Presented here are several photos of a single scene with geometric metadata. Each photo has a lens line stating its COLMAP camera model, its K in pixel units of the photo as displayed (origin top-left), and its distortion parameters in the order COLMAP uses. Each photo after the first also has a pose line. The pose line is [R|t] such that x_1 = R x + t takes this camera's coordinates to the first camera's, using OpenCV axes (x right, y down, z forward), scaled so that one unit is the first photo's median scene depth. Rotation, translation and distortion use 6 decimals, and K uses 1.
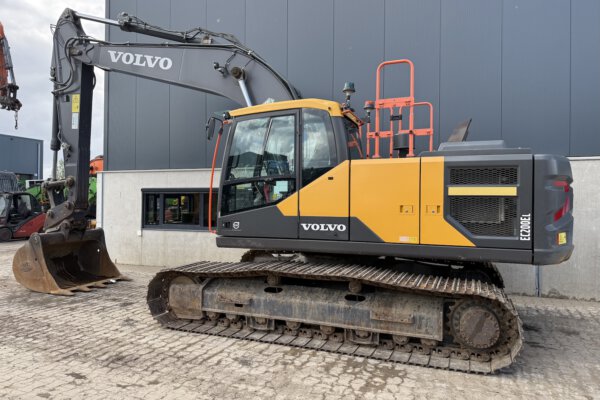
lens RADIAL K [[421.0, 0, 297.1], [0, 421.0, 199.4], [0, 0, 1]] dist [0.061341, -0.082359]
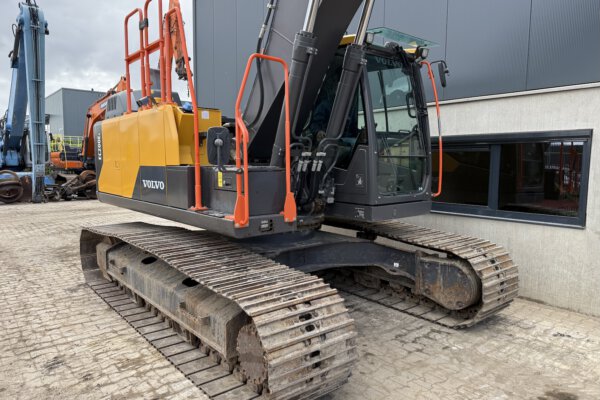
lens RADIAL K [[421.0, 0, 302.9], [0, 421.0, 205.3], [0, 0, 1]] dist [0.061341, -0.082359]
pose [[0.885890, 0.047365, -0.461472, 0.595441], [0.001350, 0.994506, 0.104667, 0.013812], [0.463894, -0.093346, 0.880959, 0.529447]]
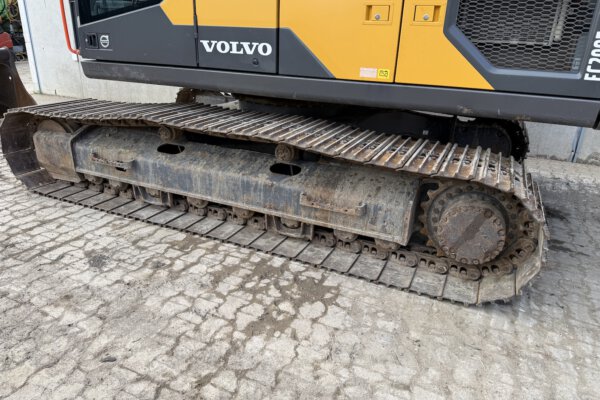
lens RADIAL K [[421.0, 0, 296.6], [0, 421.0, 200.5], [0, 0, 1]] dist [0.061341, -0.082359]
pose [[0.998385, 0.042901, -0.037237, 0.192878], [-0.025968, 0.927660, 0.372521, 0.045861], [0.050525, -0.370953, 0.927276, 0.426663]]
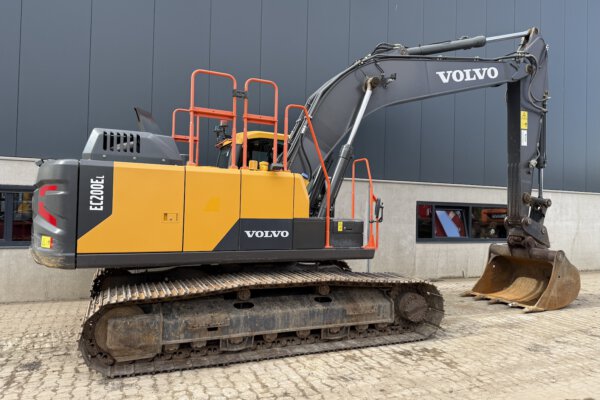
lens RADIAL K [[421.0, 0, 299.2], [0, 421.0, 190.7], [0, 0, 1]] dist [0.061341, -0.082359]
pose [[0.689489, 0.043461, 0.722992, -0.888165], [-0.024798, 0.999029, -0.036405, -0.009793], [-0.723872, 0.007172, 0.689897, 0.379243]]
